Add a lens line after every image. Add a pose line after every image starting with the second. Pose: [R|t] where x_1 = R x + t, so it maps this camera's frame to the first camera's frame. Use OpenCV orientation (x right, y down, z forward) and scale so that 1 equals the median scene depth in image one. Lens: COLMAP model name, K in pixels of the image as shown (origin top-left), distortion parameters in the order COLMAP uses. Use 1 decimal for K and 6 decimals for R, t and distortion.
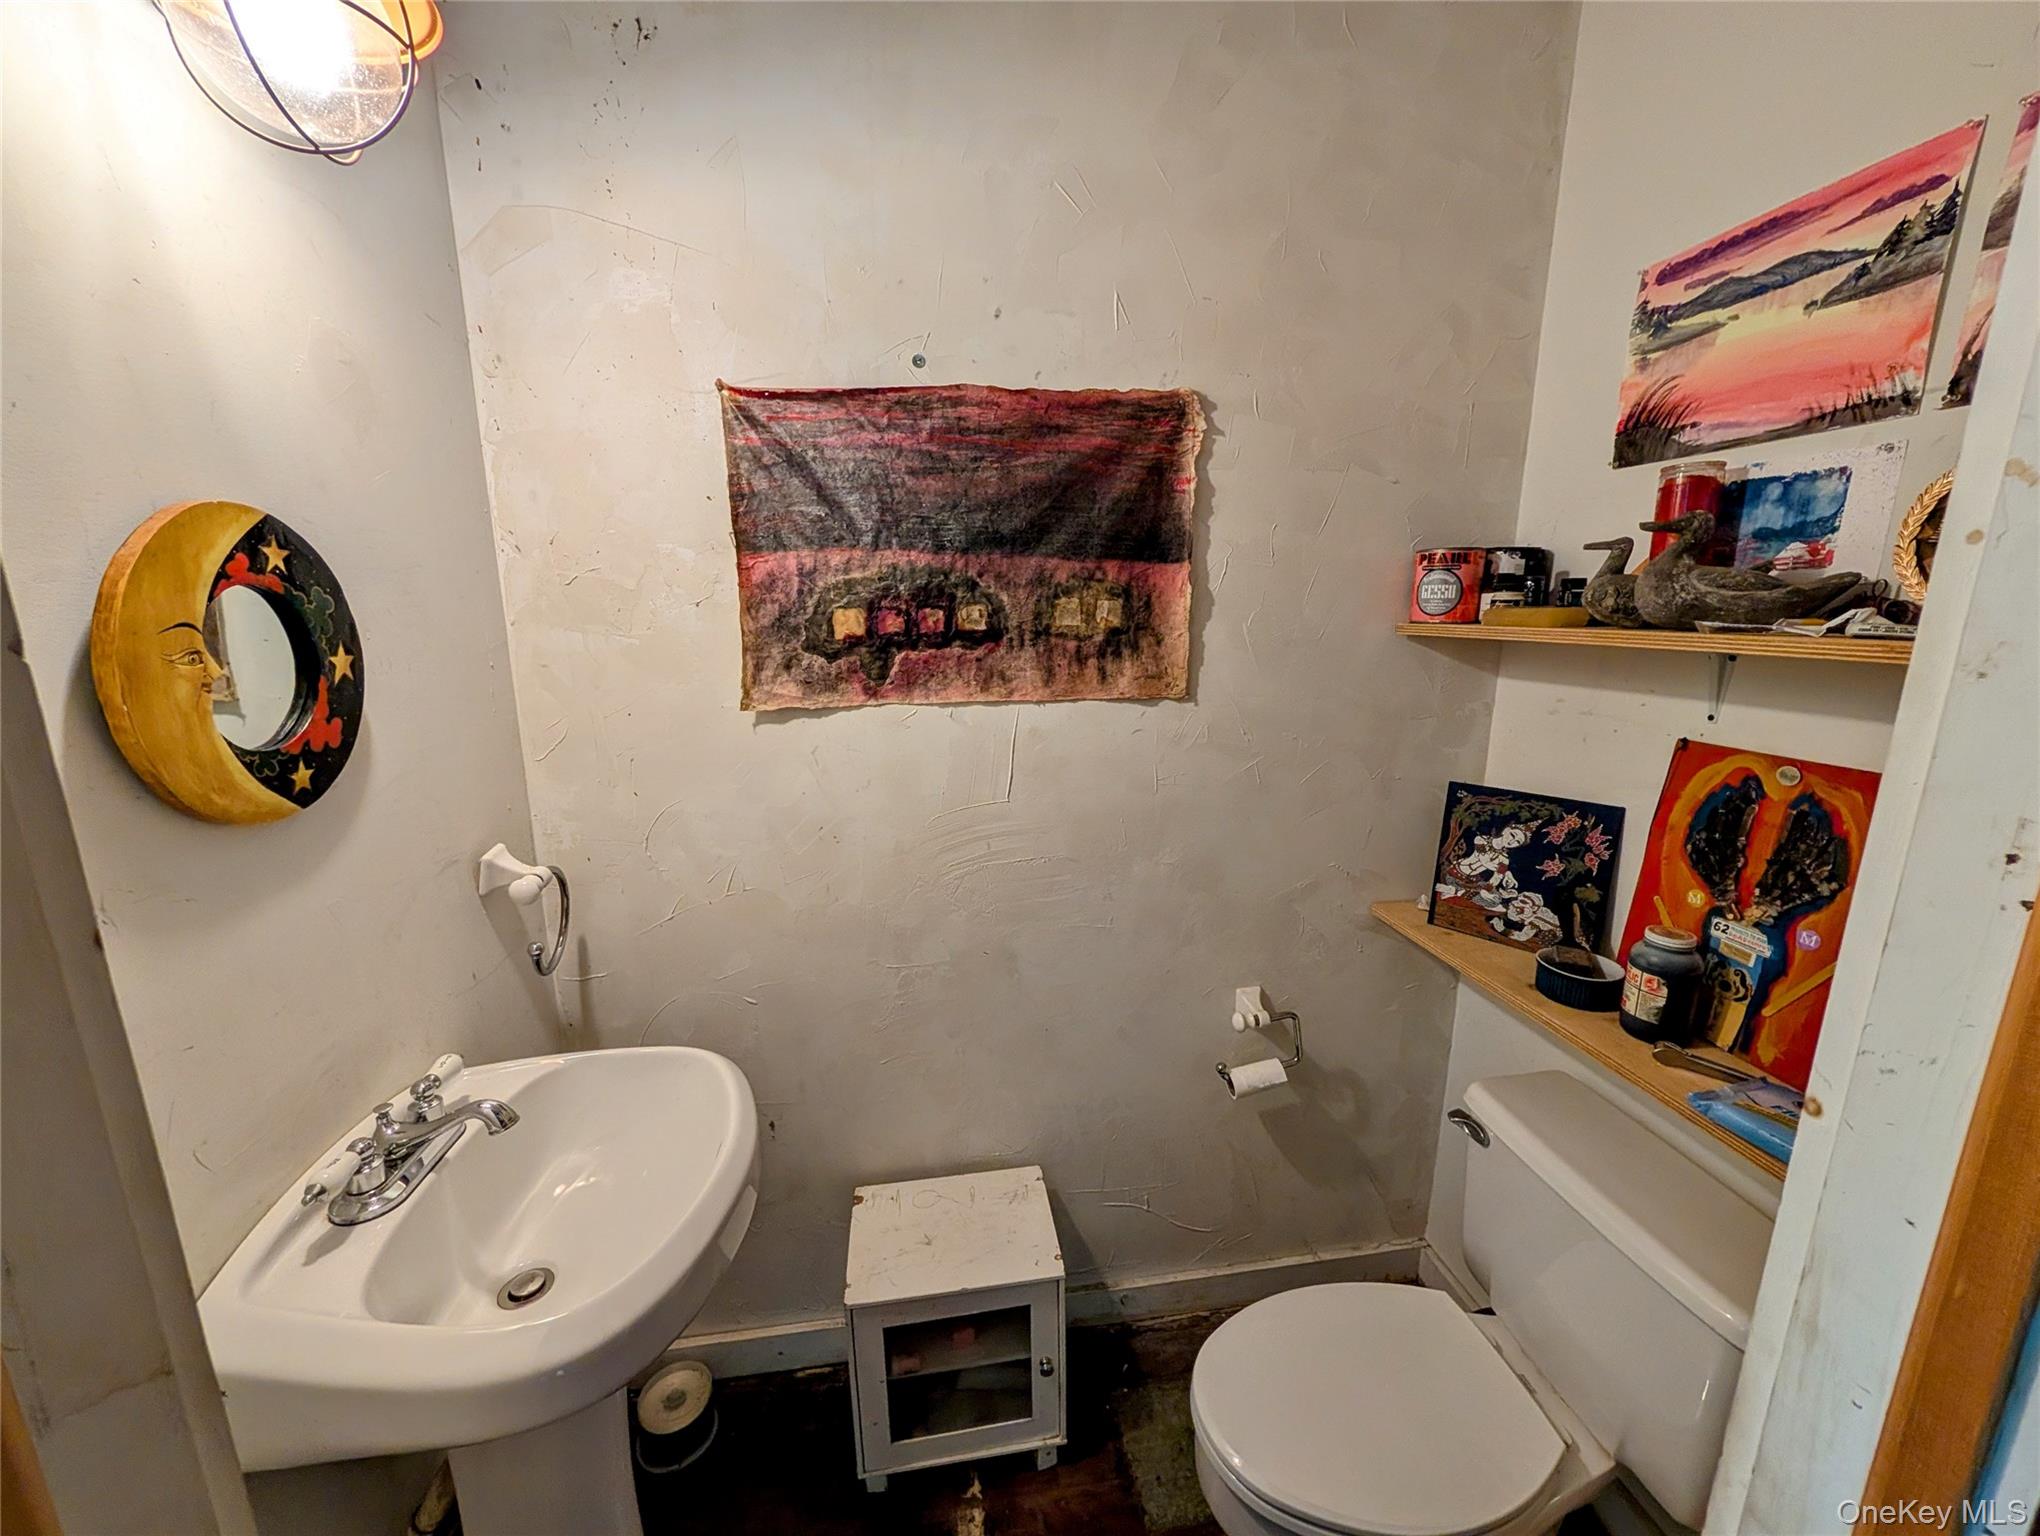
lens RADIAL K [[800.1, 0, 1018.7], [0, 800.1, 776.3], [0, 0, 1]] dist [-0.000317, 0.000260]
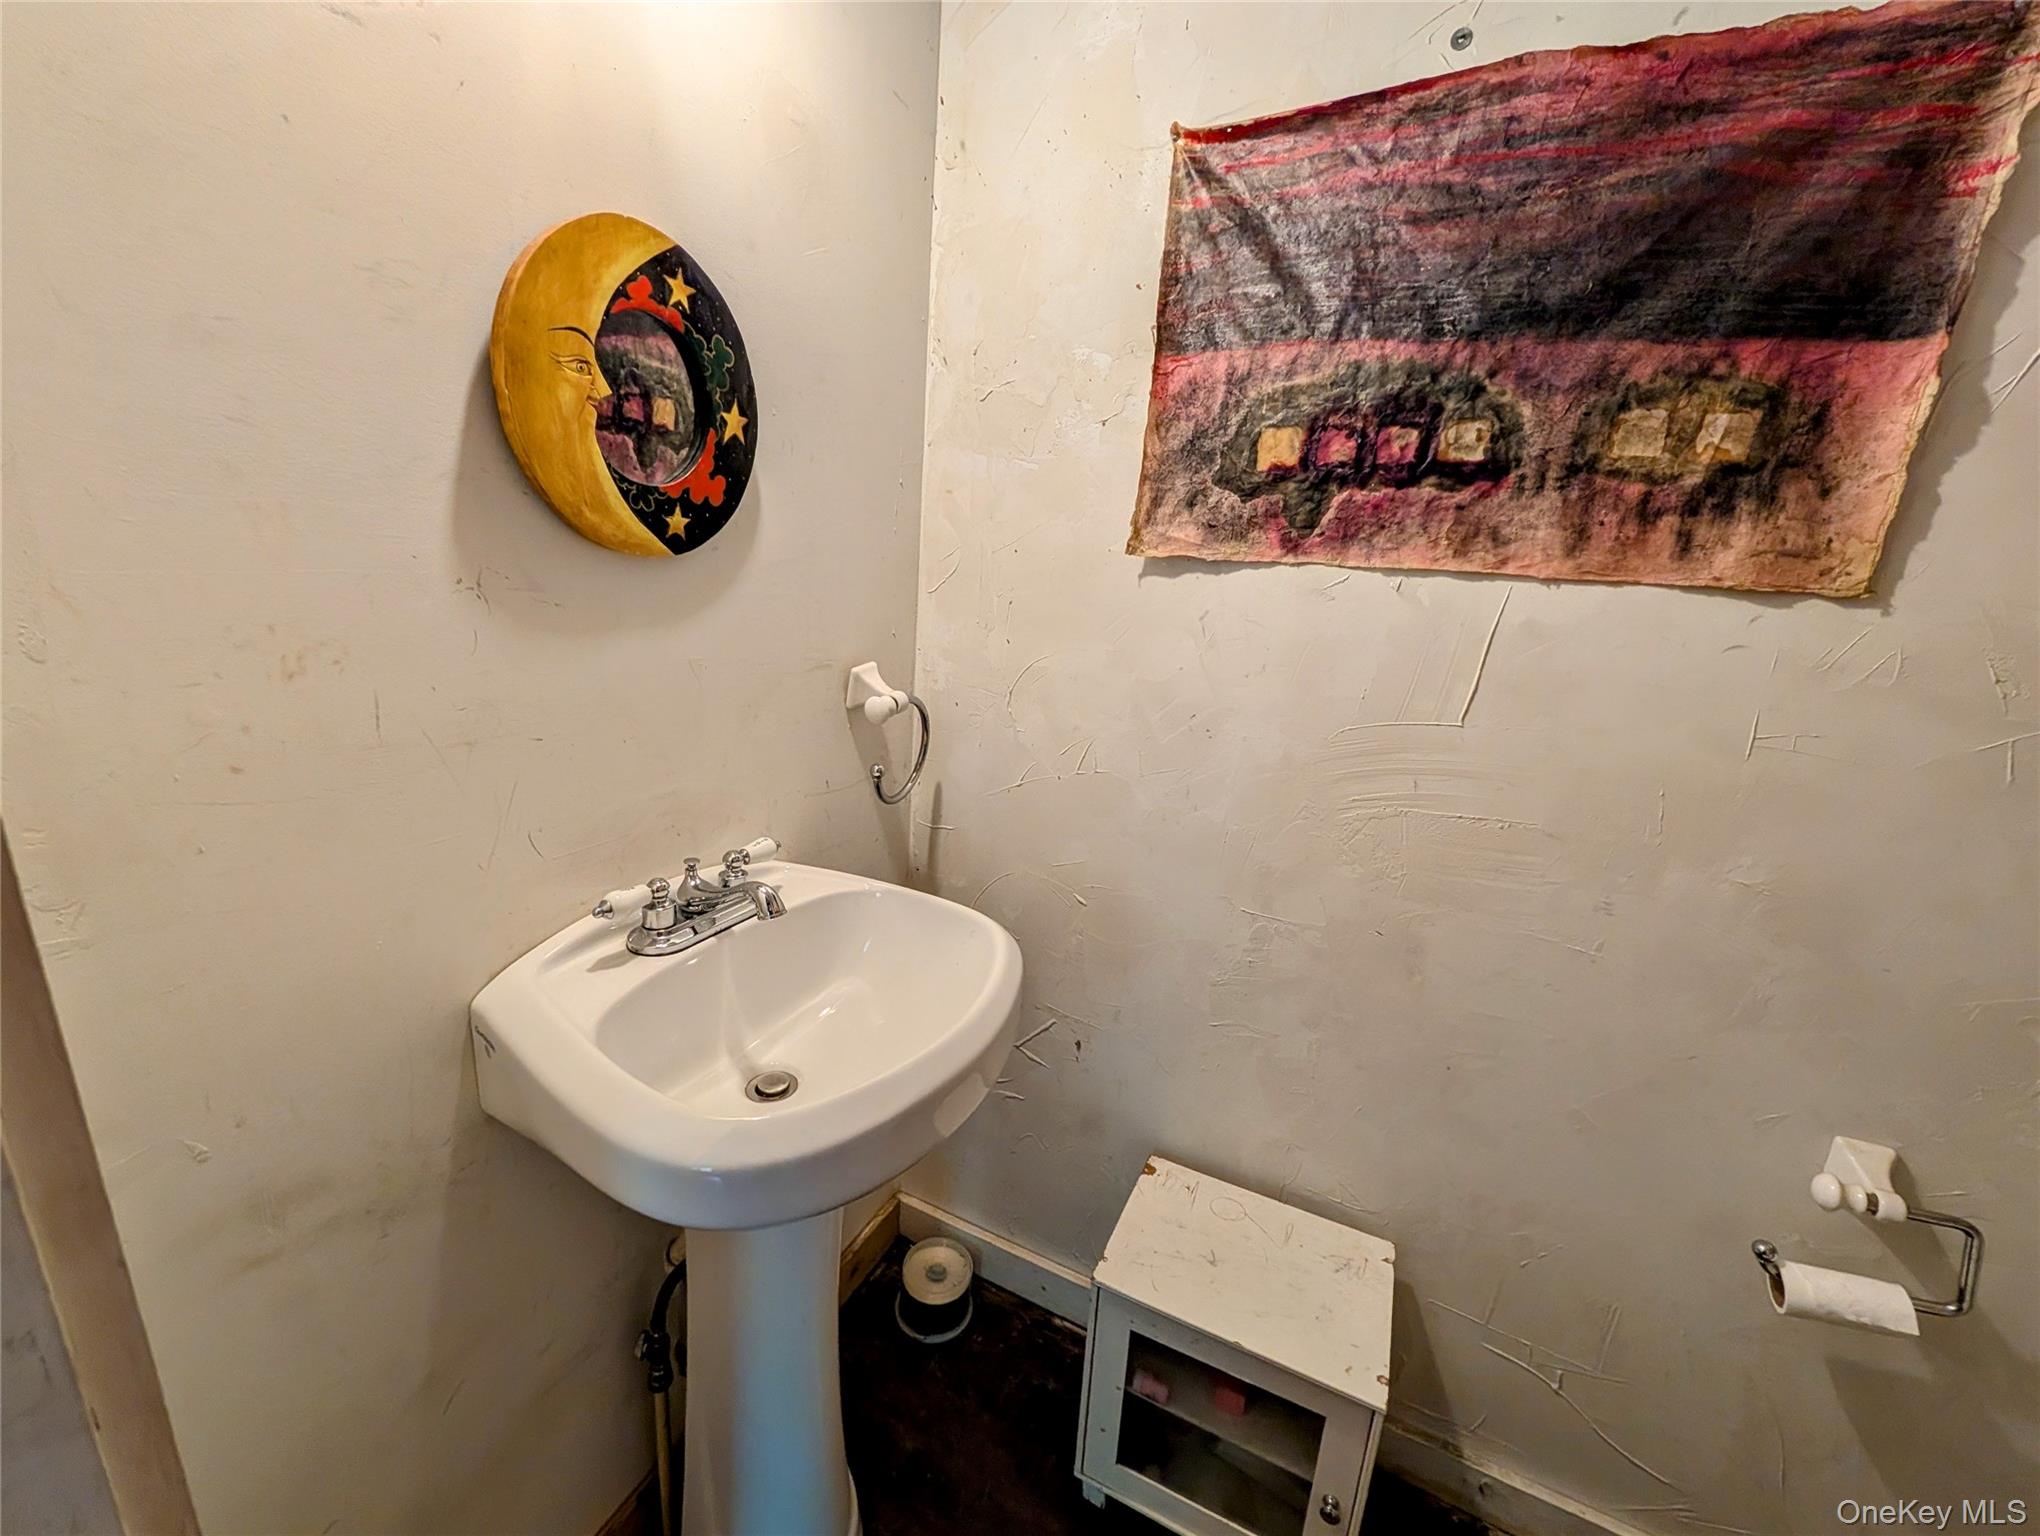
lens RADIAL K [[800.1, 0, 1018.7], [0, 800.1, 776.3], [0, 0, 1]] dist [-0.000317, 0.000260]
pose [[0.822149, 0.207666, -0.530043, 0.051685], [-0.191203, 0.977732, 0.086492, 0.094947], [0.536202, 0.030237, 0.843548, 0.243549]]
